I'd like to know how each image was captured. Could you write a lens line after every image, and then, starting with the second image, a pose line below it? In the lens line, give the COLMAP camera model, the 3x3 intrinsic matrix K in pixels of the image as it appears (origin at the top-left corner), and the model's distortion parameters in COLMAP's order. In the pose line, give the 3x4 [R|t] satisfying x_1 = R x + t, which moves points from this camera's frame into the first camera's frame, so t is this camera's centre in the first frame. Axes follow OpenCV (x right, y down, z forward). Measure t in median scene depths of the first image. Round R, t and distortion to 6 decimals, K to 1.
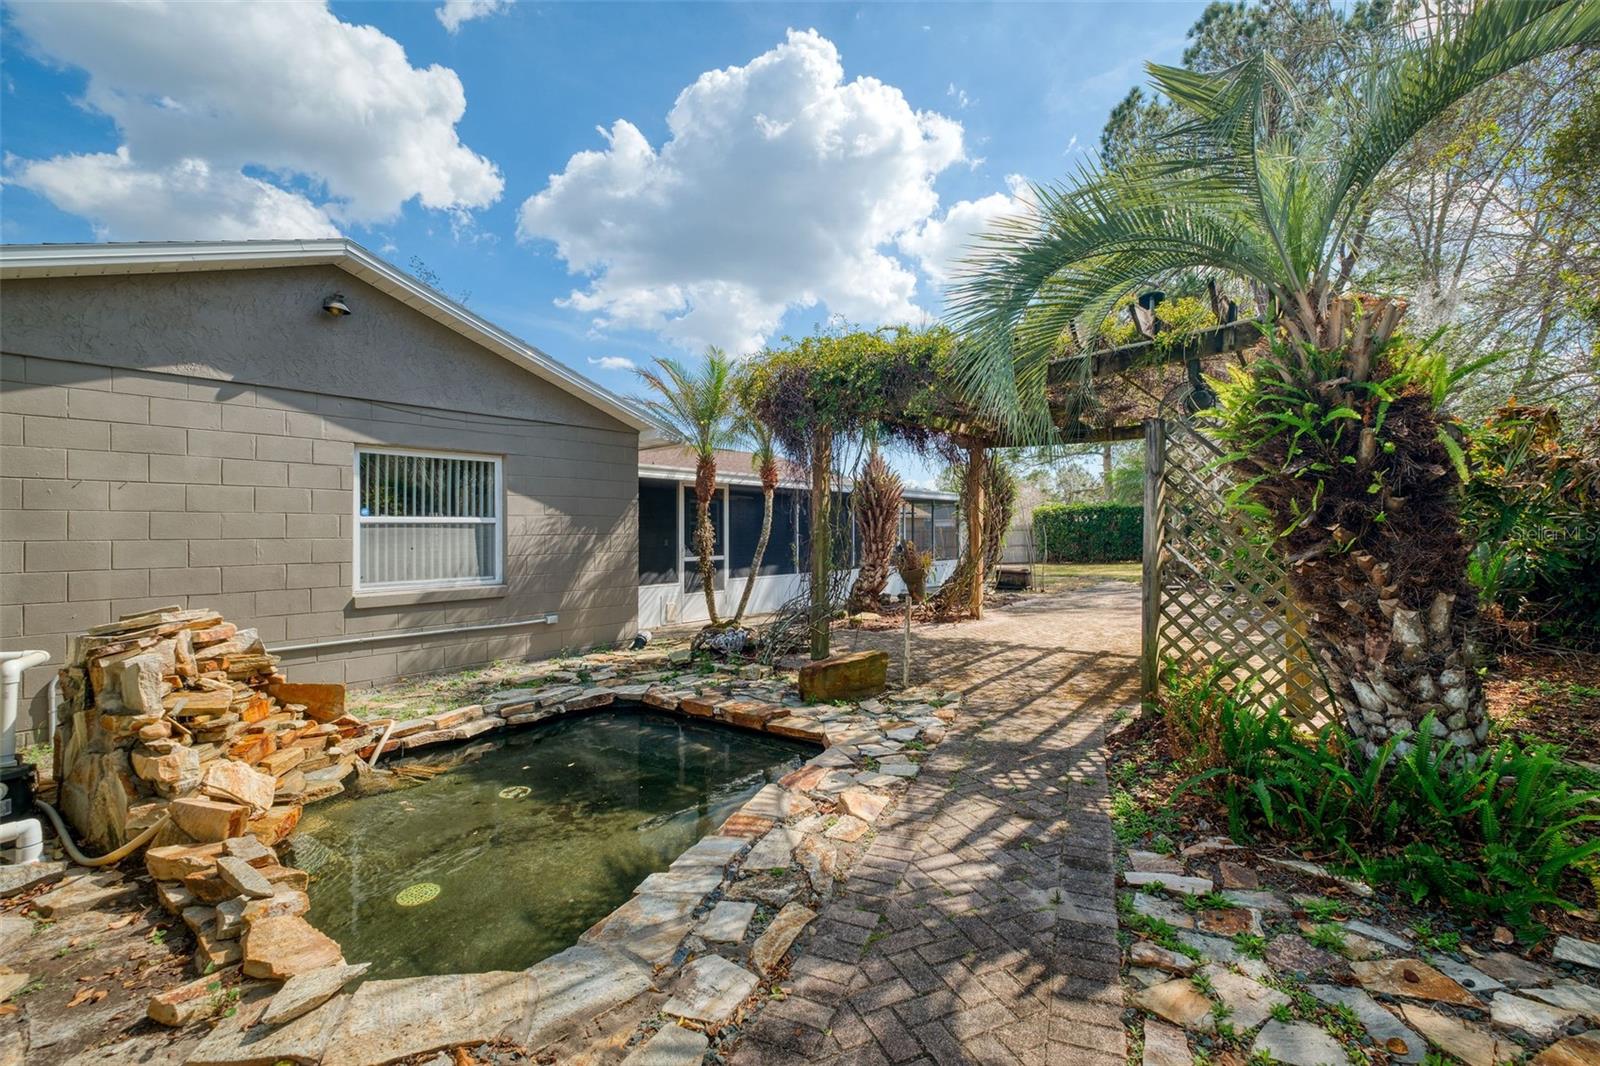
lens RADIAL K [[689.7, 0, 798.7], [0, 689.7, 554.3], [0, 0, 1]] dist [0.000224, -0.000001]
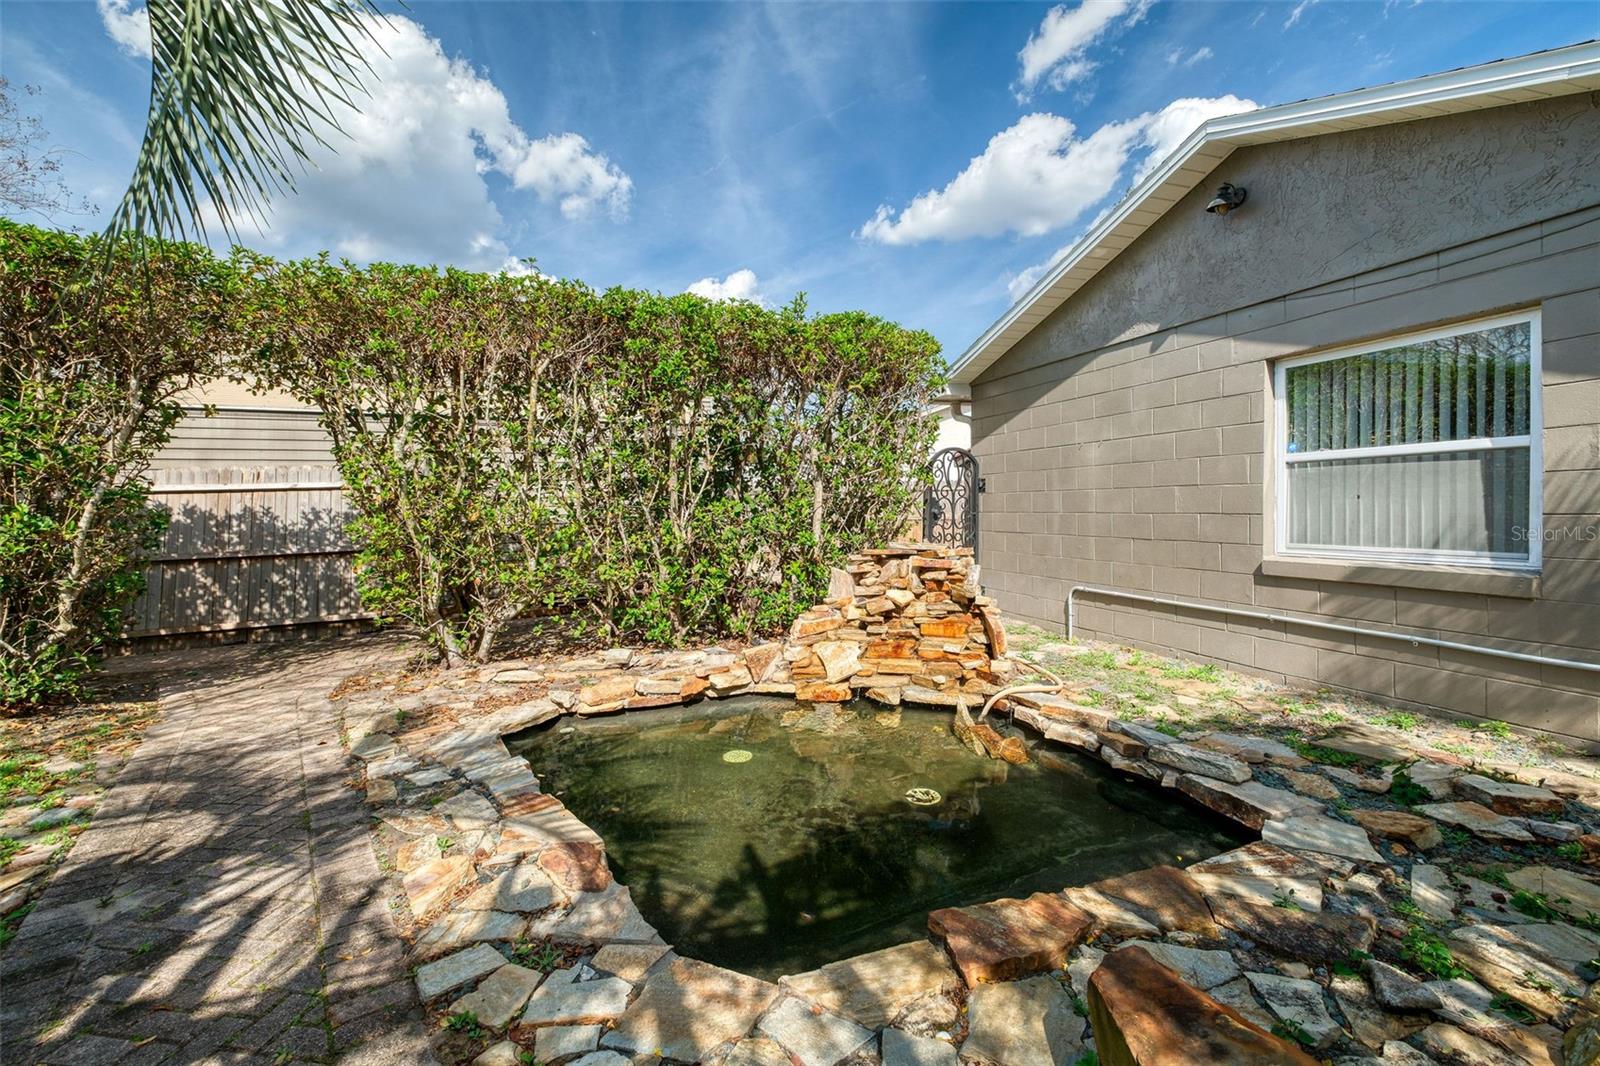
lens RADIAL K [[696.2, 0, 799.3], [0, 696.2, 488.3], [0, 0, 1]] dist [-0.001281, -0.000427]
pose [[-0.506760, 0.007401, -0.862056, 0.405082], [0.004576, 0.999972, 0.005895, -0.033887], [0.862075, -0.000957, -0.506779, 1.311466]]
